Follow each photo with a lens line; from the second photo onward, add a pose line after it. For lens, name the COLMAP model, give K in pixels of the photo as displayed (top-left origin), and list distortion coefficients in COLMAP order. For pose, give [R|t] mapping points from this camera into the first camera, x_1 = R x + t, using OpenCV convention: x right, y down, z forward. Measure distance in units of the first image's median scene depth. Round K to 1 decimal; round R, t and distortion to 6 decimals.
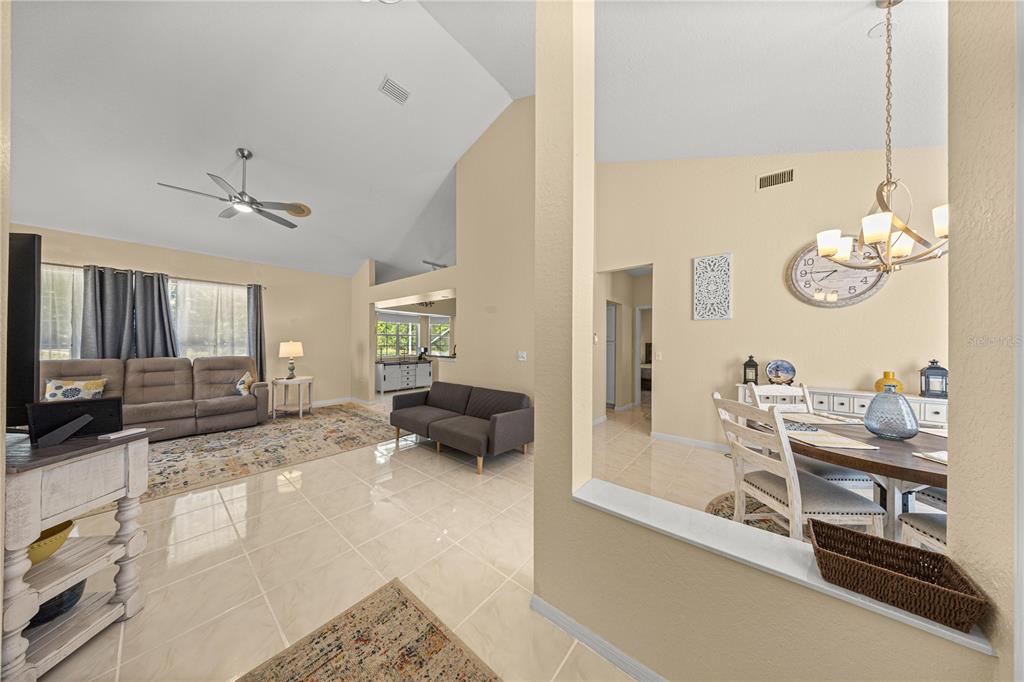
lens RADIAL K [[296.0, 0, 512.0], [0, 296.0, 341.0], [0, 0, 1]] dist [-0.000039, -0.000013]
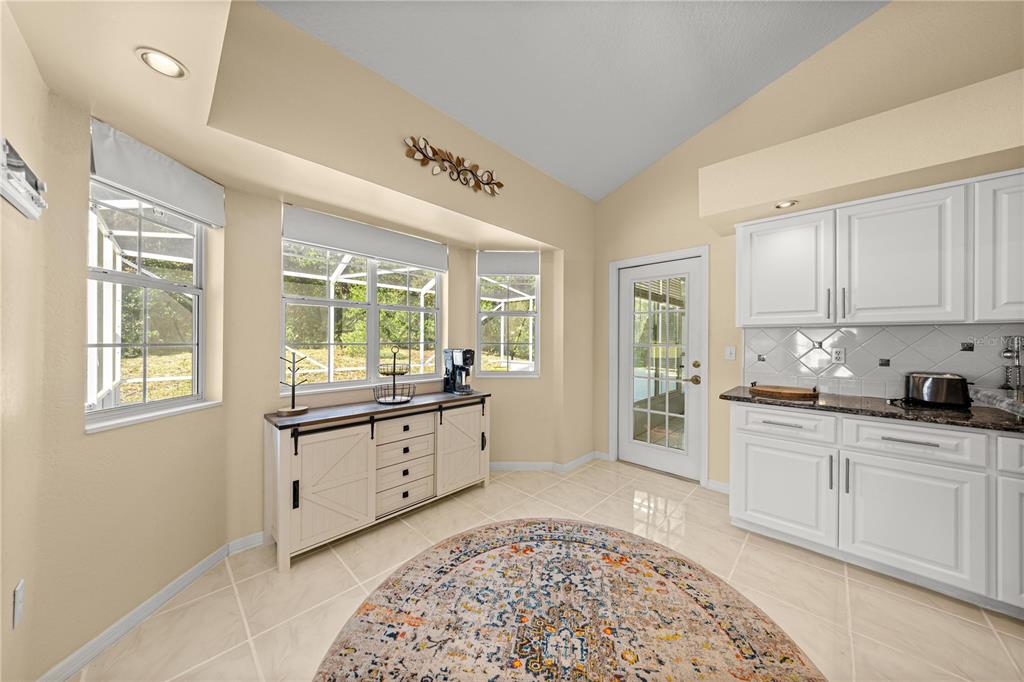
lens RADIAL K [[327.2, 0, 512.0], [0, 327.2, 341.0], [0, 0, 1]] dist [-0.000097, -0.000006]
pose [[0.997728, 0.001769, -0.067343, -0.229625], [-0.001202, 0.999963, 0.008466, 0.011055], [0.067355, -0.008366, 0.997694, 0.689216]]
